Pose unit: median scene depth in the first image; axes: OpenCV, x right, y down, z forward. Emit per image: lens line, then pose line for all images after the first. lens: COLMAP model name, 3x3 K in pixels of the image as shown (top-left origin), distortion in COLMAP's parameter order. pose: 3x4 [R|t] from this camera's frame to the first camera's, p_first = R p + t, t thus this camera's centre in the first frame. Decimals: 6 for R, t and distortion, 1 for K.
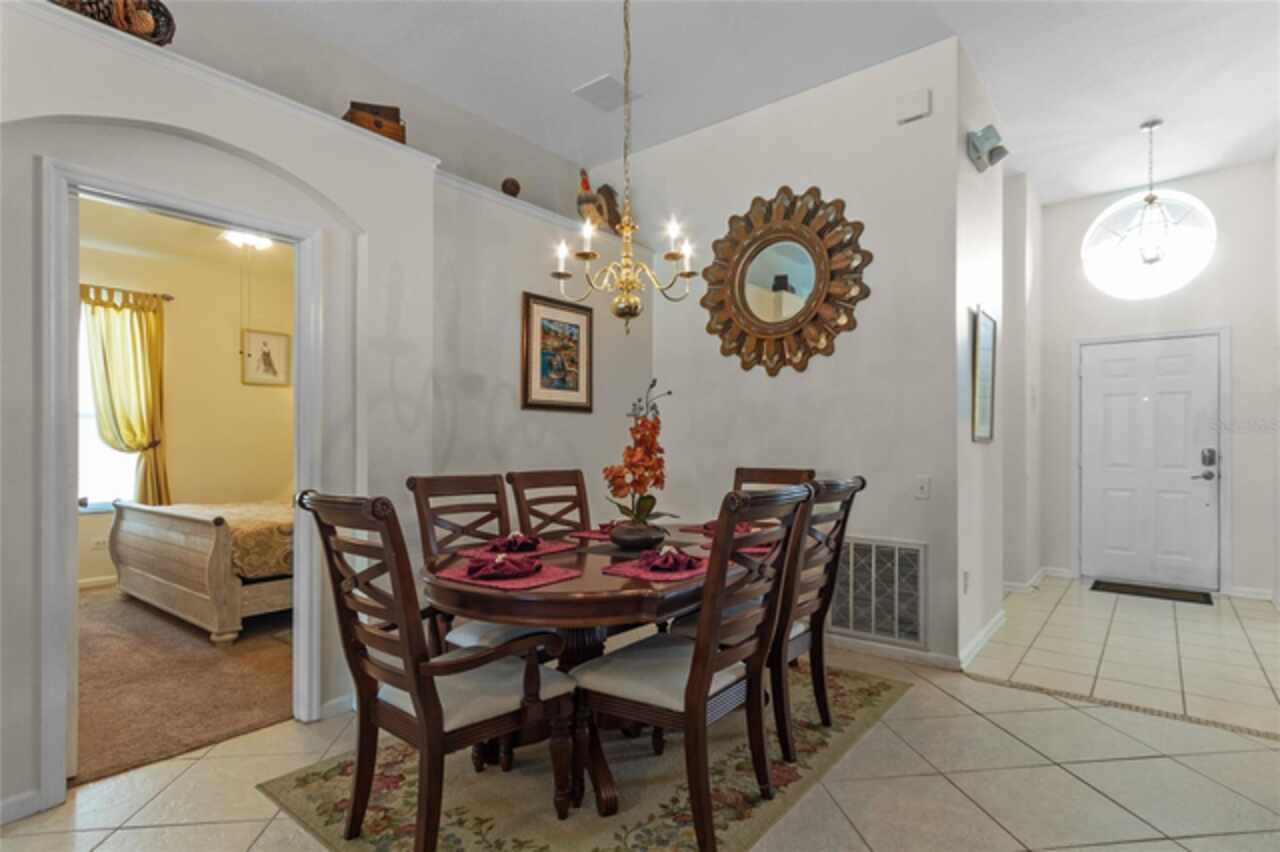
lens RADIAL K [[647.6, 0, 642.0], [0, 647.6, 440.2], [0, 0, 1]] dist [0.005418, -0.001092]
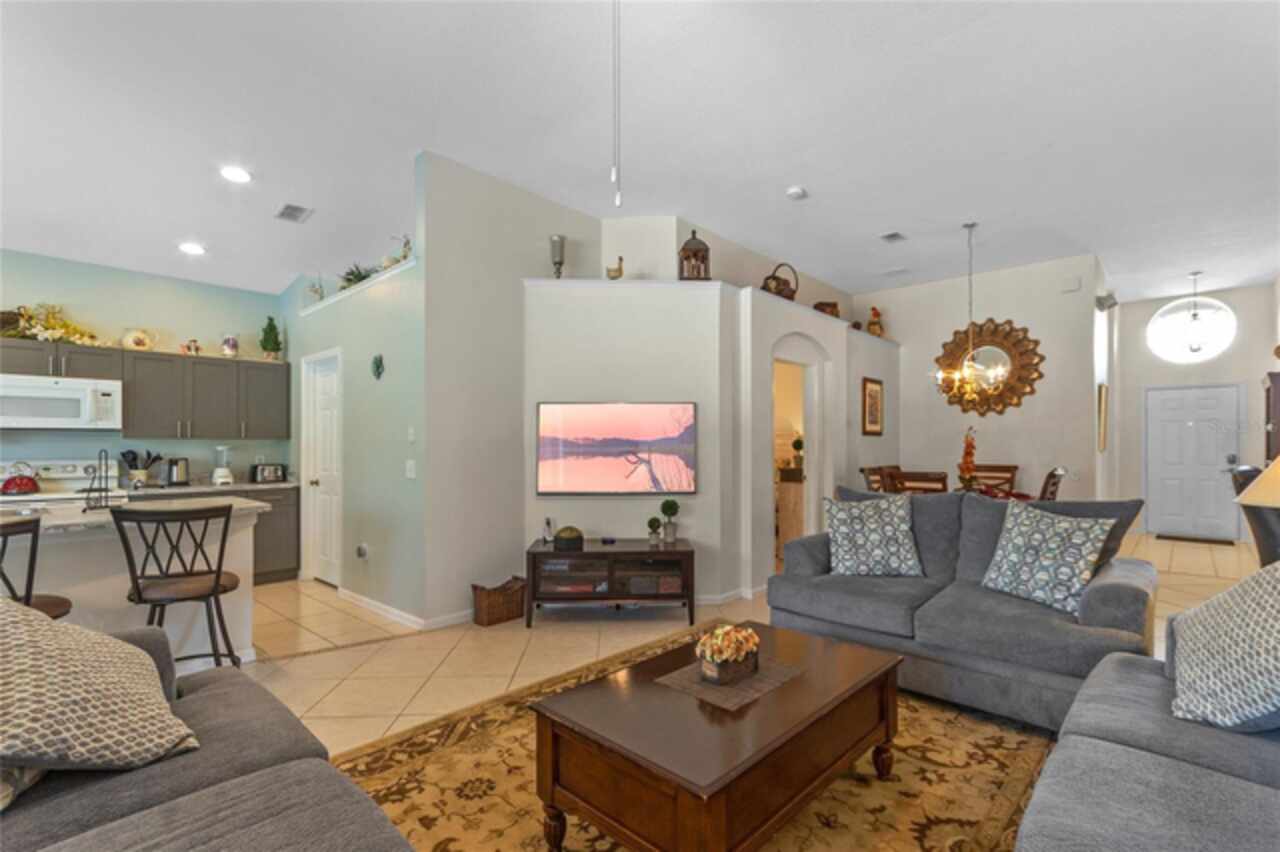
lens RADIAL K [[596.5, 0, 637.5], [0, 596.5, 439.9], [0, 0, 1]] dist [0.006015, 0.003447]
pose [[0.997570, -0.000320, -0.069669, -0.738403], [0.000070, 0.999994, -0.003577, -0.026643], [0.069670, 0.003563, 0.997564, -0.883063]]
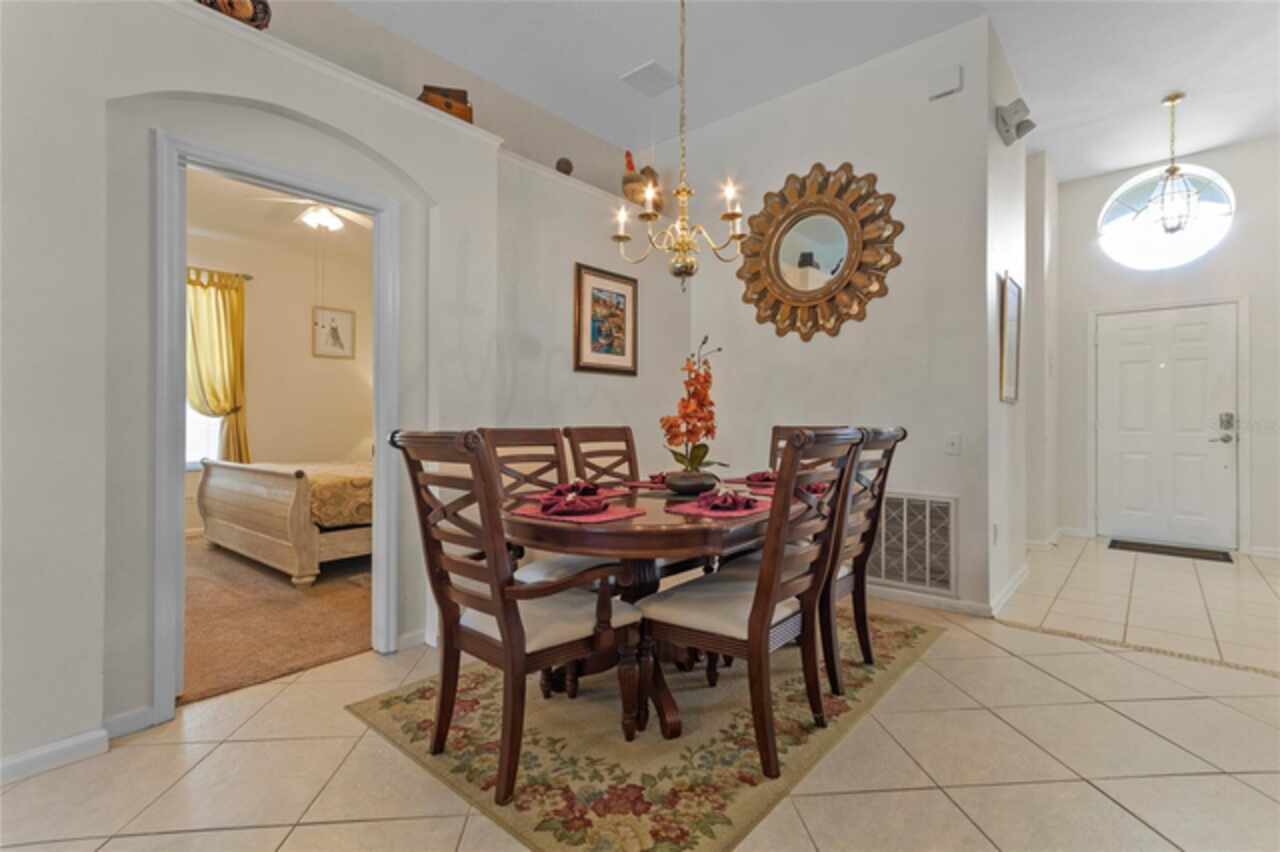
lens RADIAL K [[596.5, 0, 640.5], [0, 596.5, 415.6], [0, 0, 1]] dist [0.006015, 0.003447]
pose [[0.999342, 0.000547, -0.036269, -0.037793], [-0.000642, 0.999996, -0.002602, 0.028110], [0.036267, 0.002624, 0.999339, 0.008623]]
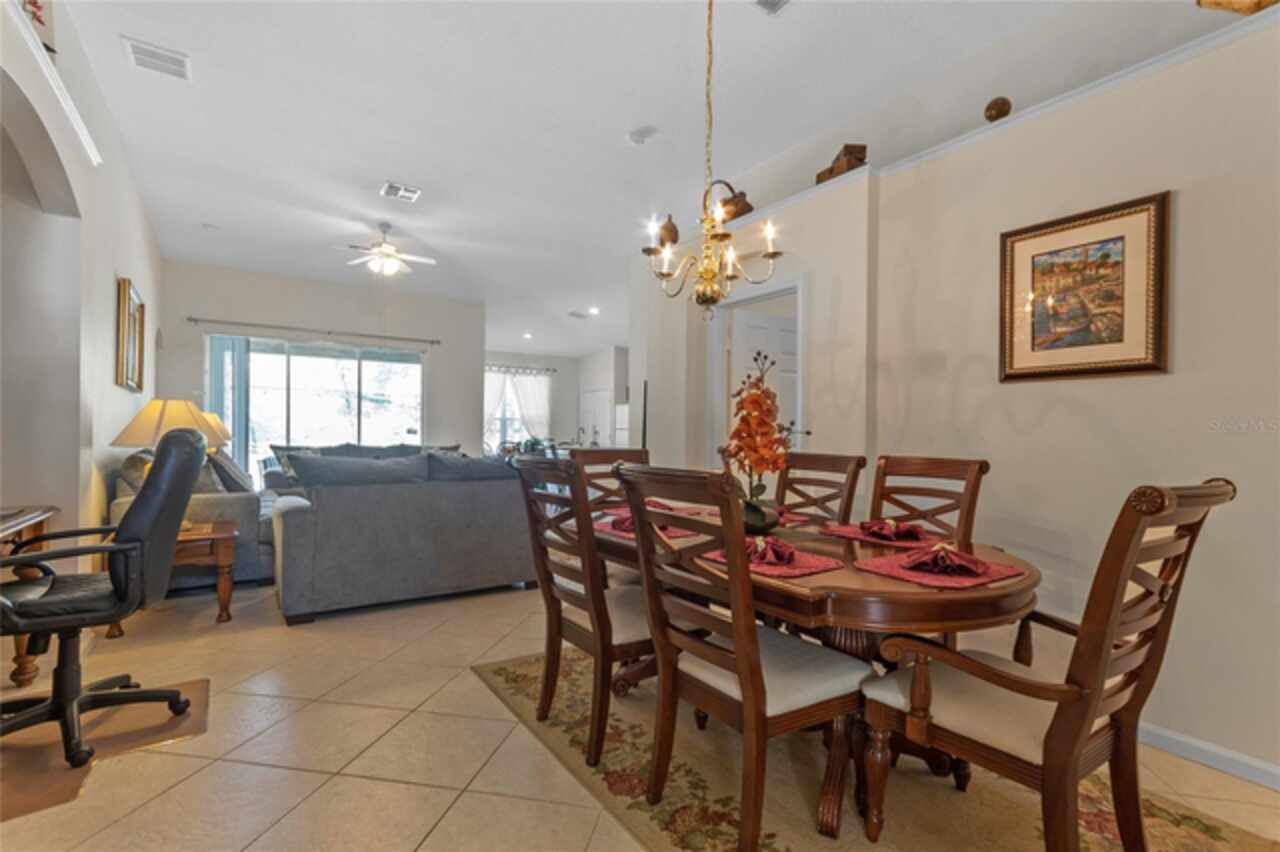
lens RADIAL K [[596.5, 0, 627.9], [0, 596.5, 433.7], [0, 0, 1]] dist [0.006015, 0.003447]
pose [[-0.313022, -0.002421, -0.949743, 0.641038], [-0.004031, 0.999991, -0.001220, 0.015982], [0.949737, 0.003446, -0.313029, 0.787717]]
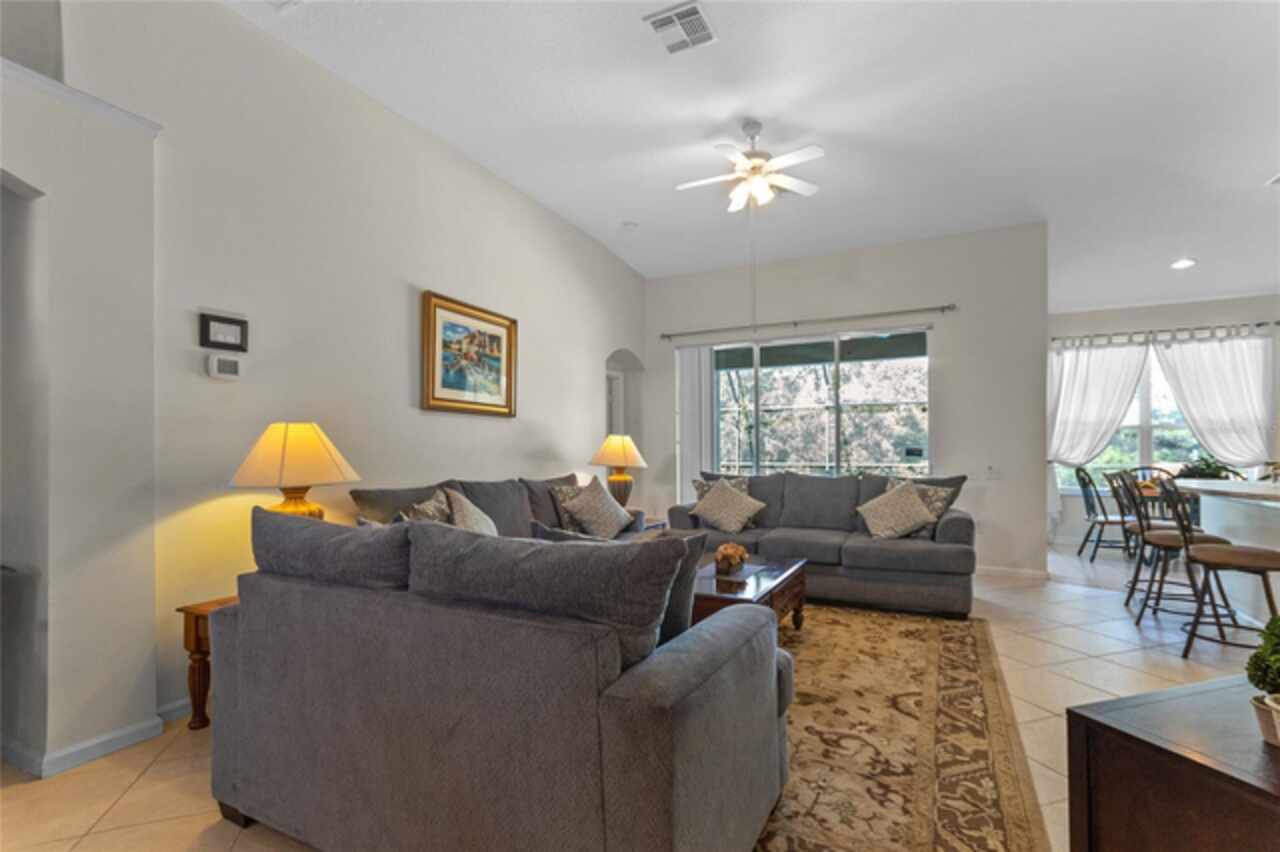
lens RADIAL K [[596.5, 0, 641.0], [0, 596.5, 445.1], [0, 0, 1]] dist [0.006015, 0.003447]
pose [[-0.975539, 0.006560, -0.219727, -0.332010], [0.009278, 0.999893, -0.011343, 0.002280], [0.219629, -0.013105, -0.975495, 0.590875]]
